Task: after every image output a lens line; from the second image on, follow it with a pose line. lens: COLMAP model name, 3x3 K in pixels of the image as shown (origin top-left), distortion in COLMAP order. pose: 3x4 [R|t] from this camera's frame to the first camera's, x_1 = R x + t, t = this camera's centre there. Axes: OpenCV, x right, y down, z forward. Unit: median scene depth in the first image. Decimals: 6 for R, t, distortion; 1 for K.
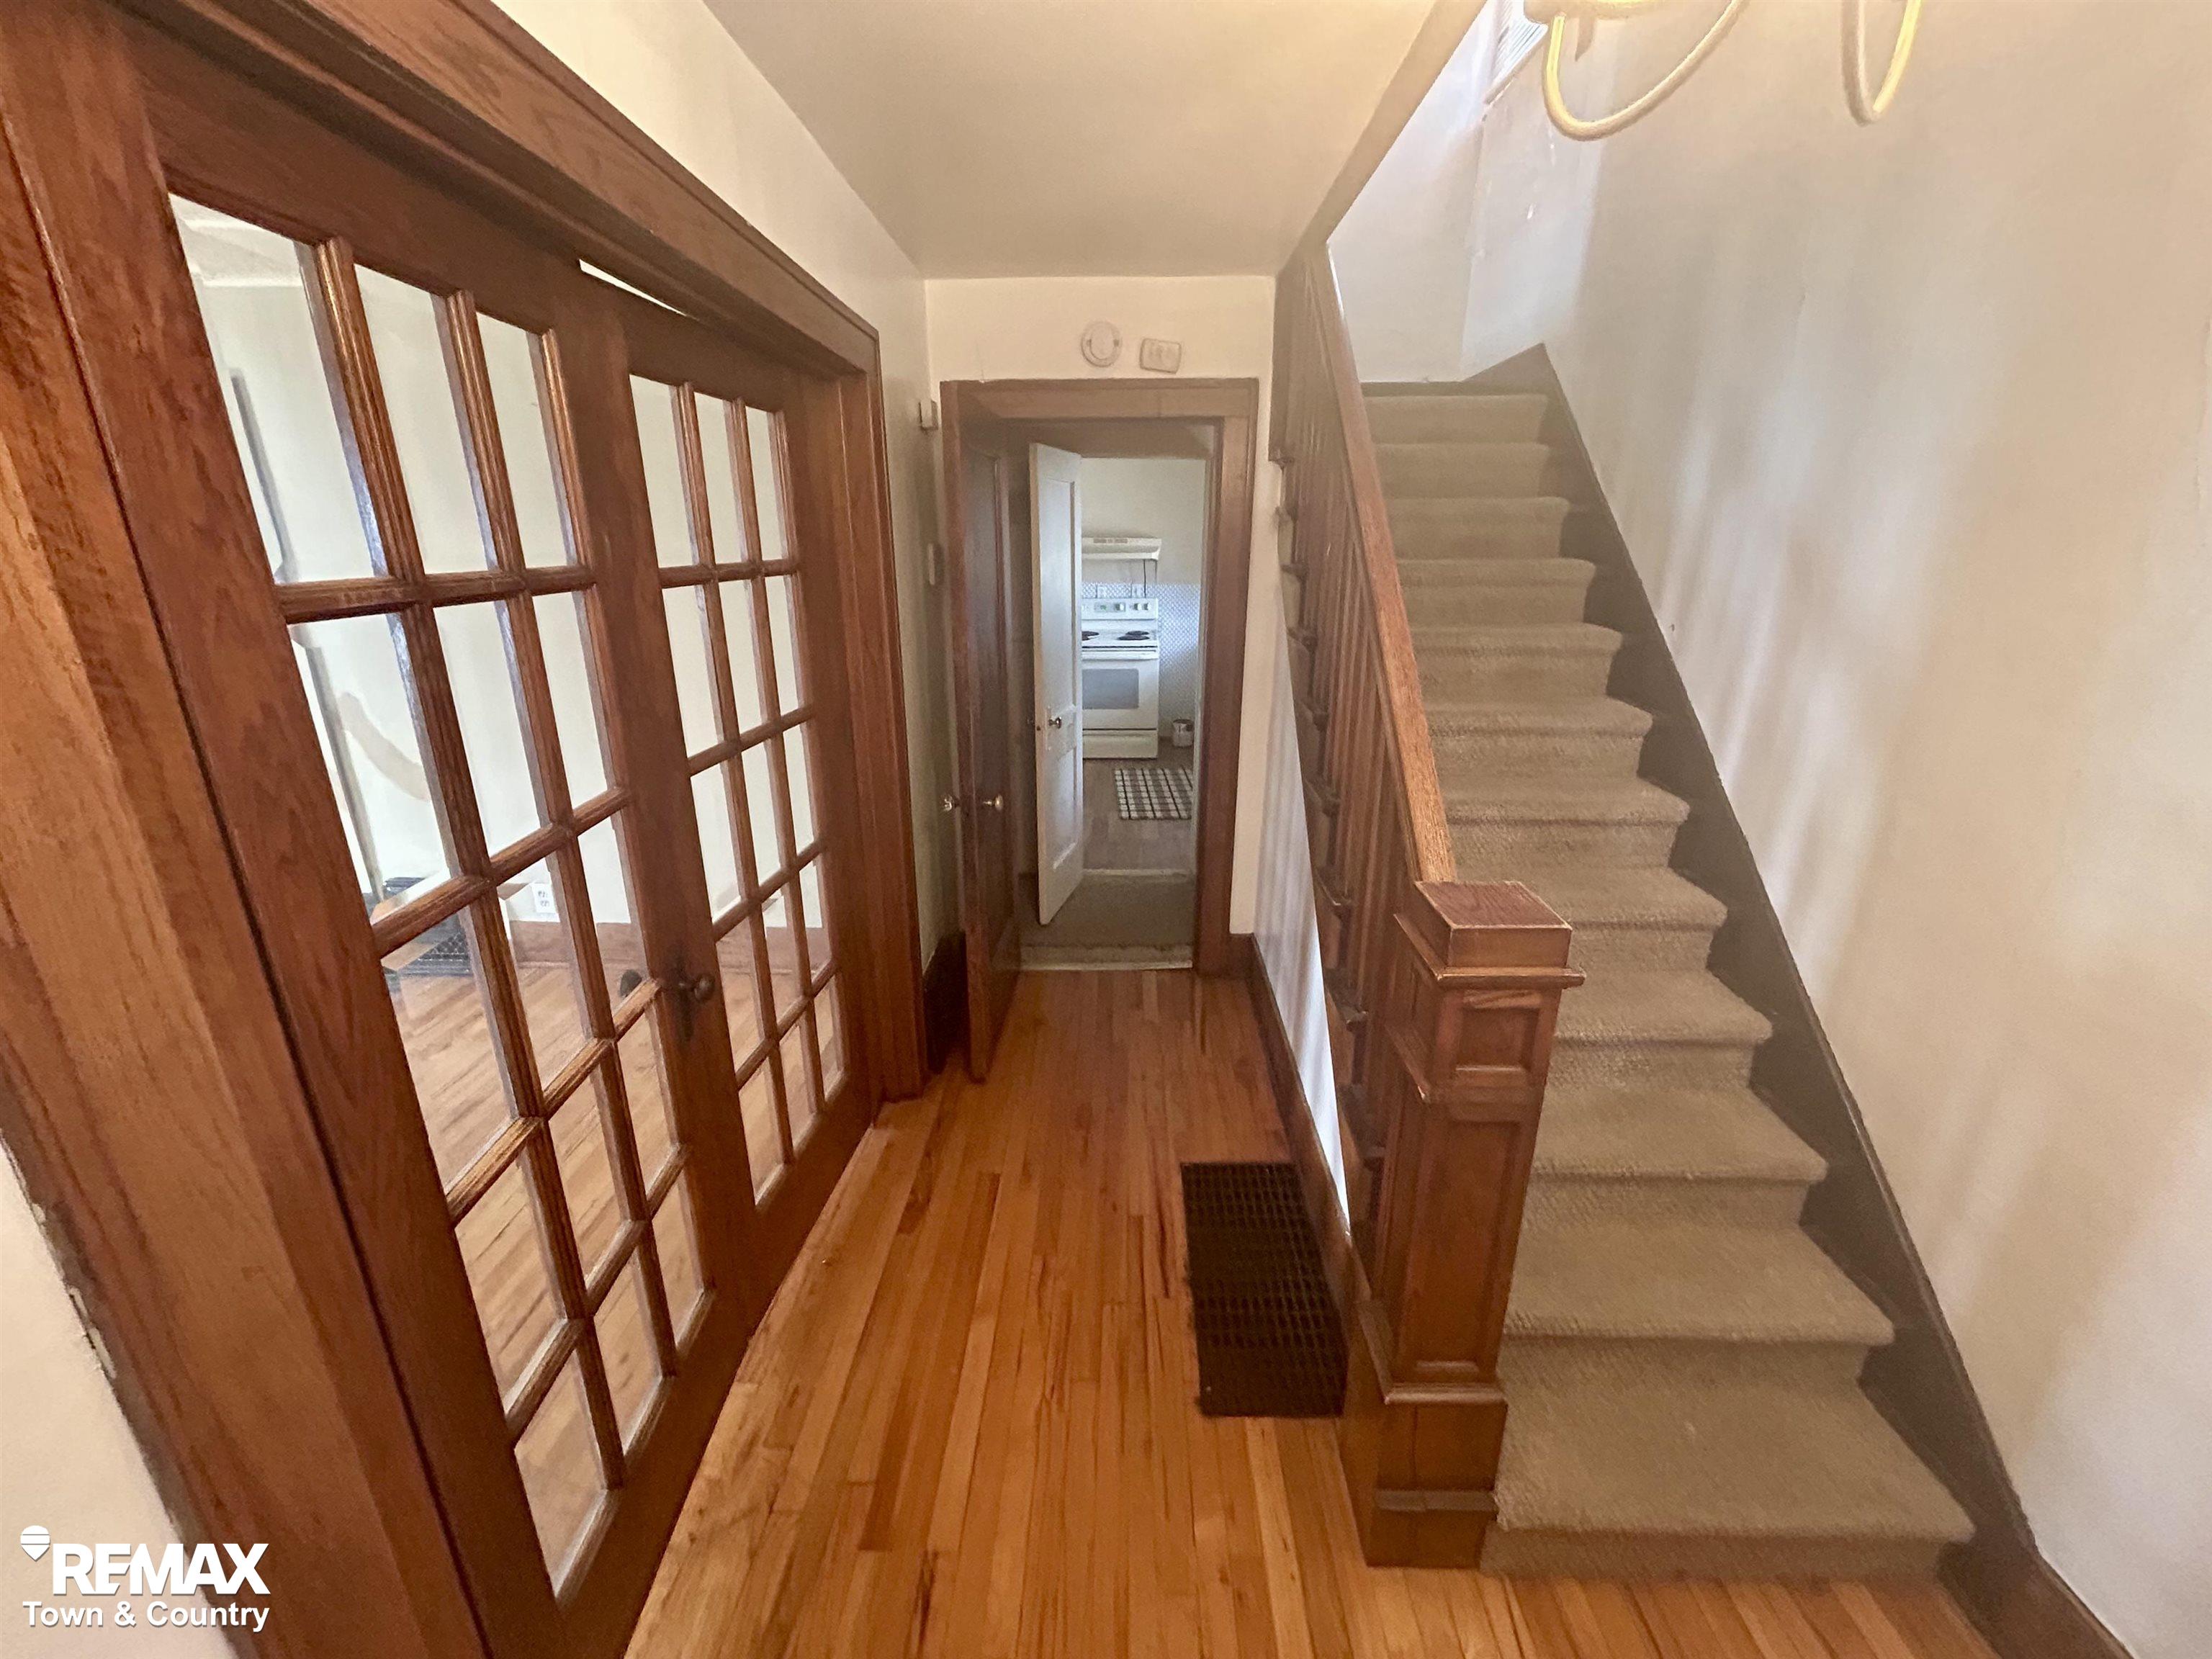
lens RADIAL K [[896.3, 0, 1107.6], [0, 896.3, 829.1], [0, 0, 1]] dist [0.011228, 0.001048]
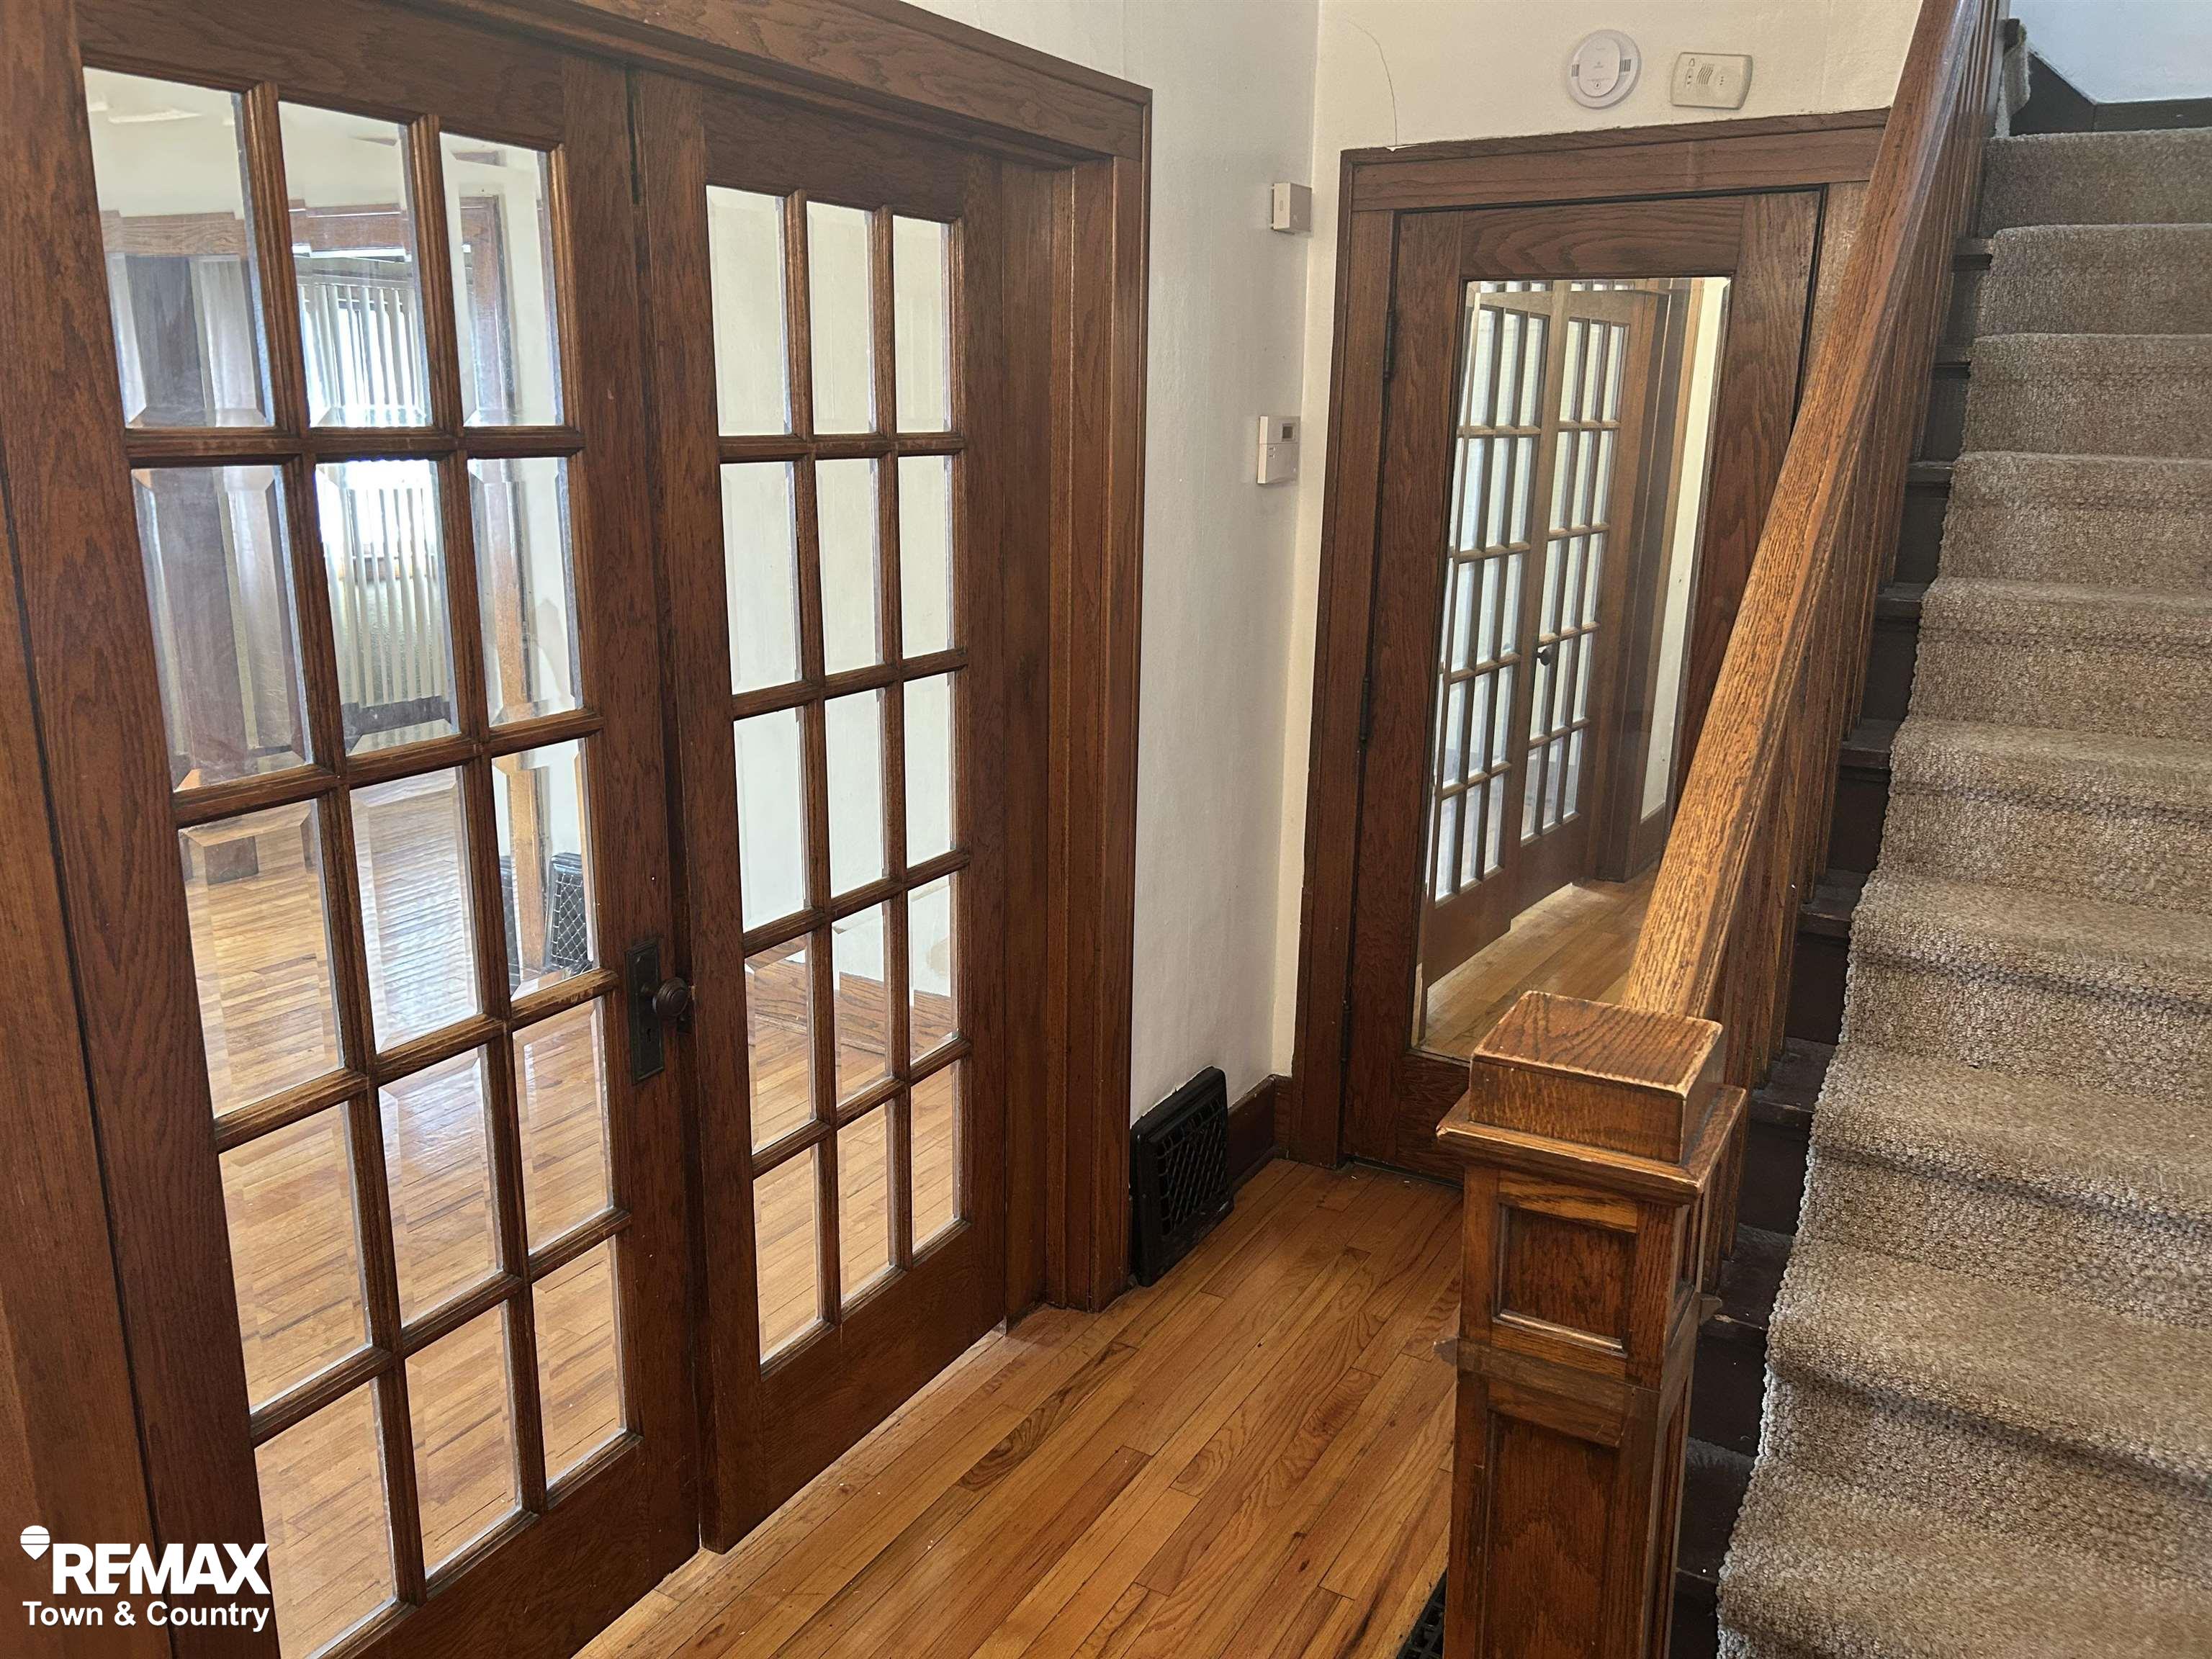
lens RADIAL K [[1689.3, 0, 1101.4], [0, 1689.3, 833.3], [0, 0, 1]] dist [0.073396, -0.052570]
pose [[0.879911, 0.128979, -0.457297, 0.432654], [-0.160542, 0.986553, -0.030656, 0.026422], [0.447194, 0.100390, 0.888785, -0.078003]]
